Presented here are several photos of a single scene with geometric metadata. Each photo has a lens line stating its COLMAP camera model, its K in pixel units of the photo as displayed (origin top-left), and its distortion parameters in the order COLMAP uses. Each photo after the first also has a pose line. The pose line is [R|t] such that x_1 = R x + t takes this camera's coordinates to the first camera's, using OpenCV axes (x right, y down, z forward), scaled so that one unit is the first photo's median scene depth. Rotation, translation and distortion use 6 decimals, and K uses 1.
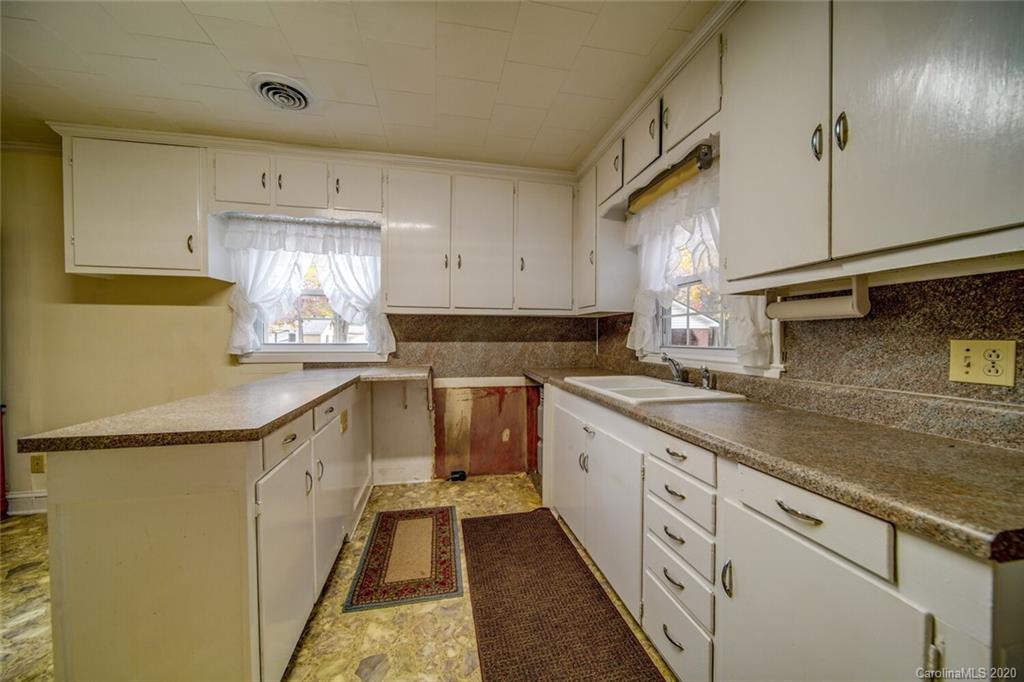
lens RADIAL K [[362.2, 0, 508.2], [0, 362.2, 339.8], [0, 0, 1]] dist [0.005896, -0.000234]
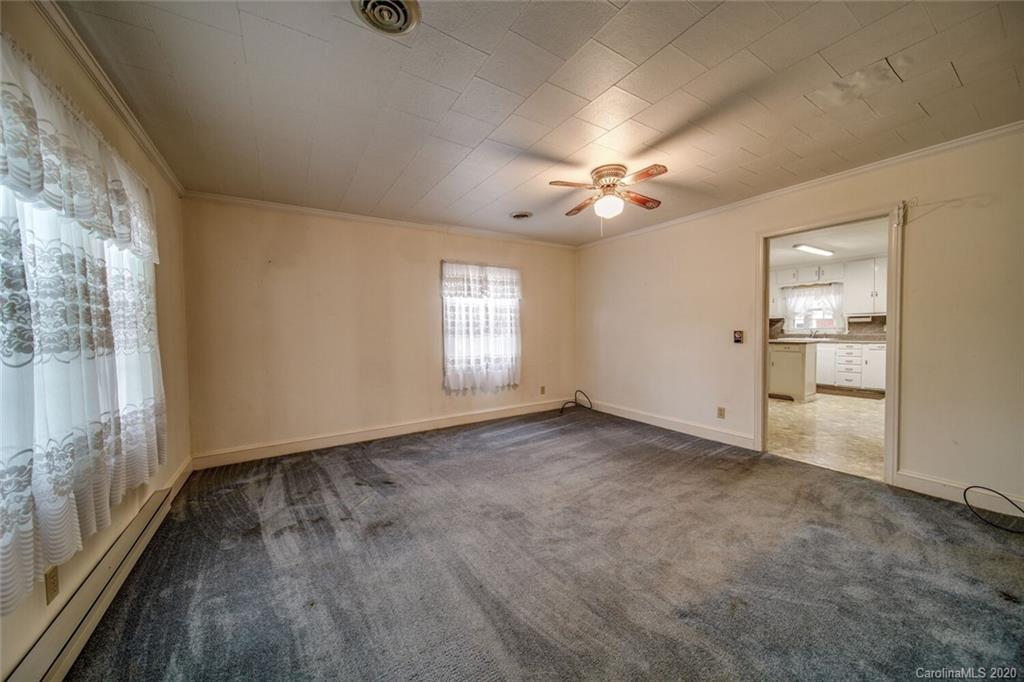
lens RADIAL K [[360.8, 0, 510.9], [0, 360.8, 335.0], [0, 0, 1]] dist [-0.000896, -0.000327]
pose [[0.933911, -0.019579, 0.356968, -2.885606], [0.018351, 0.999808, 0.006827, 0.004166], [-0.357033, 0.000175, 0.934092, -1.044581]]
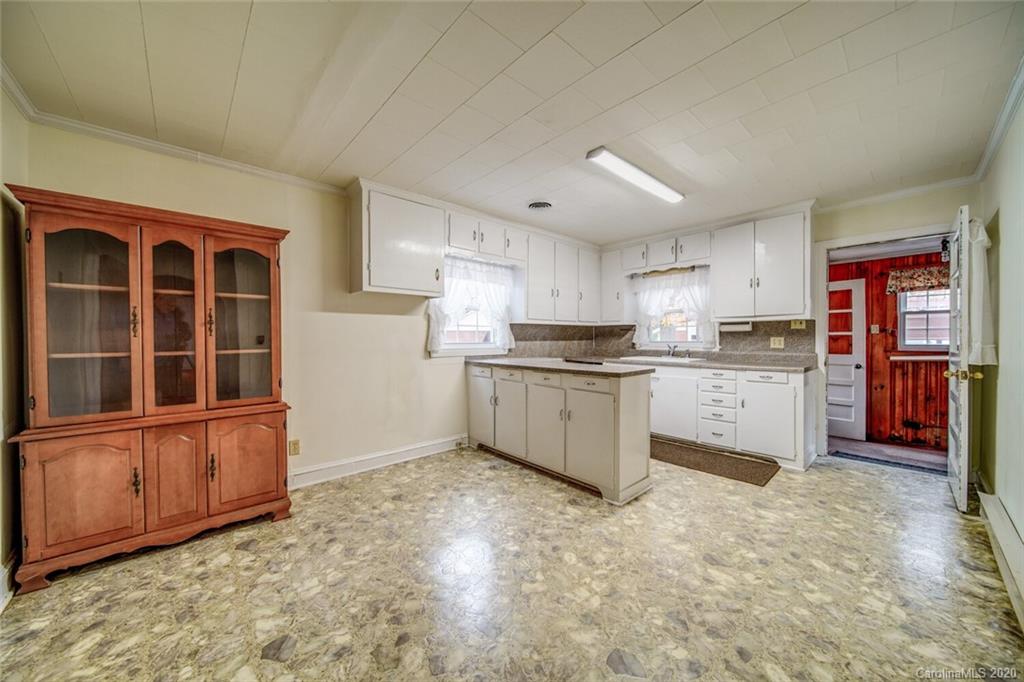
lens RADIAL K [[360.8, 0, 510.9], [0, 360.8, 335.0], [0, 0, 1]] dist [-0.000896, -0.000327]
pose [[0.861048, 0.001855, 0.508520, -1.196579], [0.008500, 0.999801, -0.018039, 0.008511], [-0.508452, 0.019855, 0.860861, -0.345401]]
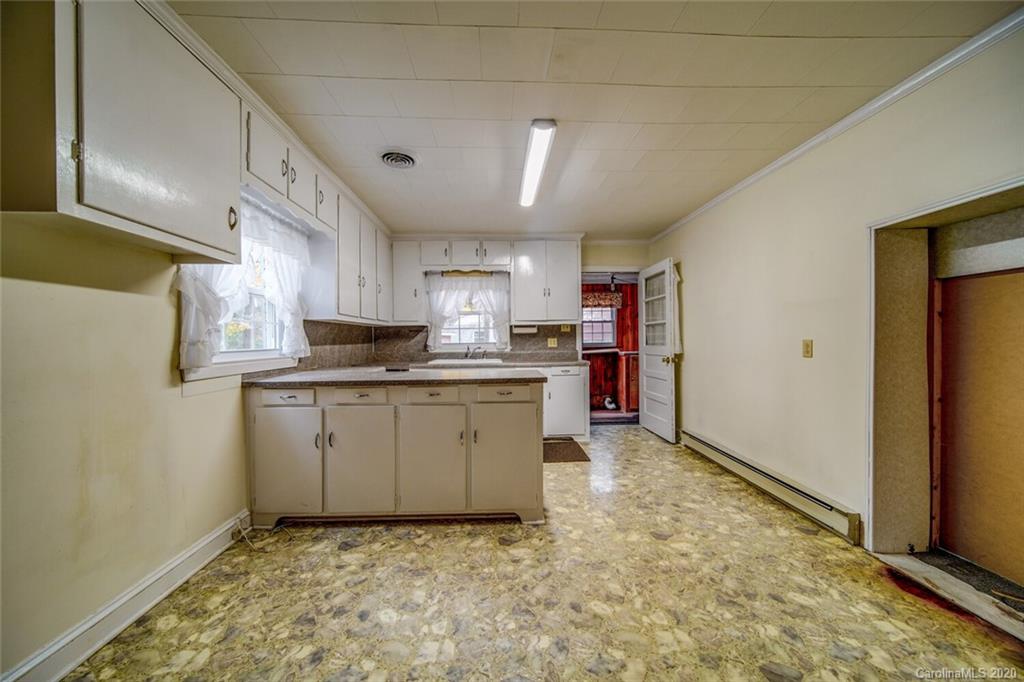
lens RADIAL K [[358.4, 0, 509.3], [0, 358.4, 340.3], [0, 0, 1]] dist [-0.002762, -0.000167]
pose [[0.160704, -0.008076, 0.986970, -1.329987], [0.022218, 0.999743, 0.004562, -0.002483], [-0.986753, 0.021195, 0.160842, 0.287609]]
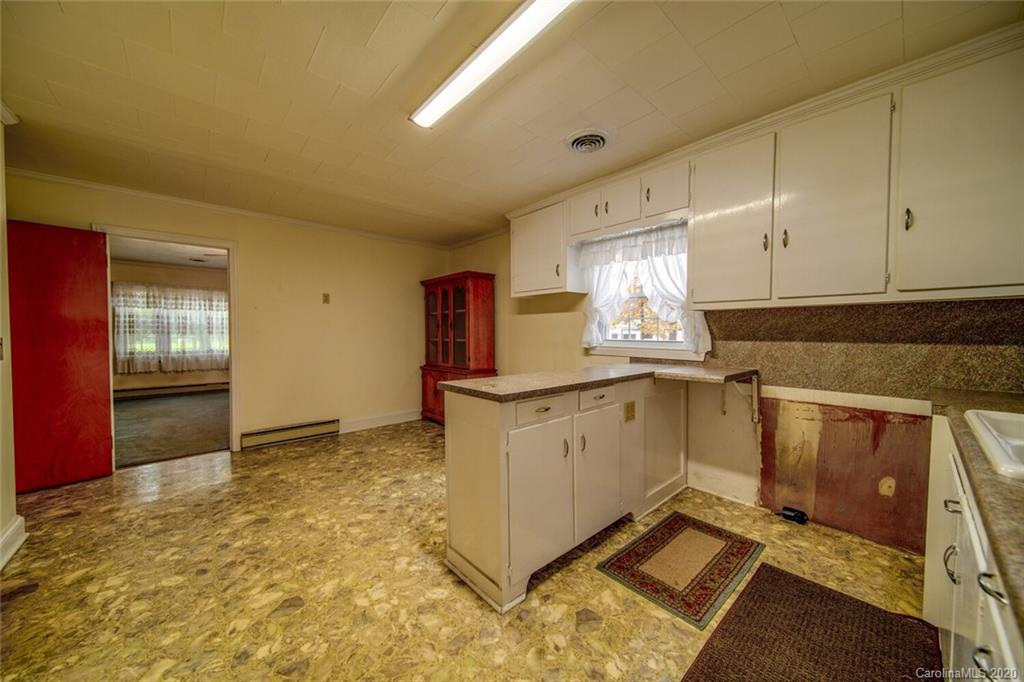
lens RADIAL K [[358.4, 0, 509.3], [0, 358.4, 340.3], [0, 0, 1]] dist [-0.002762, -0.000167]
pose [[0.503531, 0.017196, -0.863806, 0.234860], [-0.010603, 0.999850, 0.013724, -0.001480], [0.863912, 0.002249, 0.503638, 0.101759]]
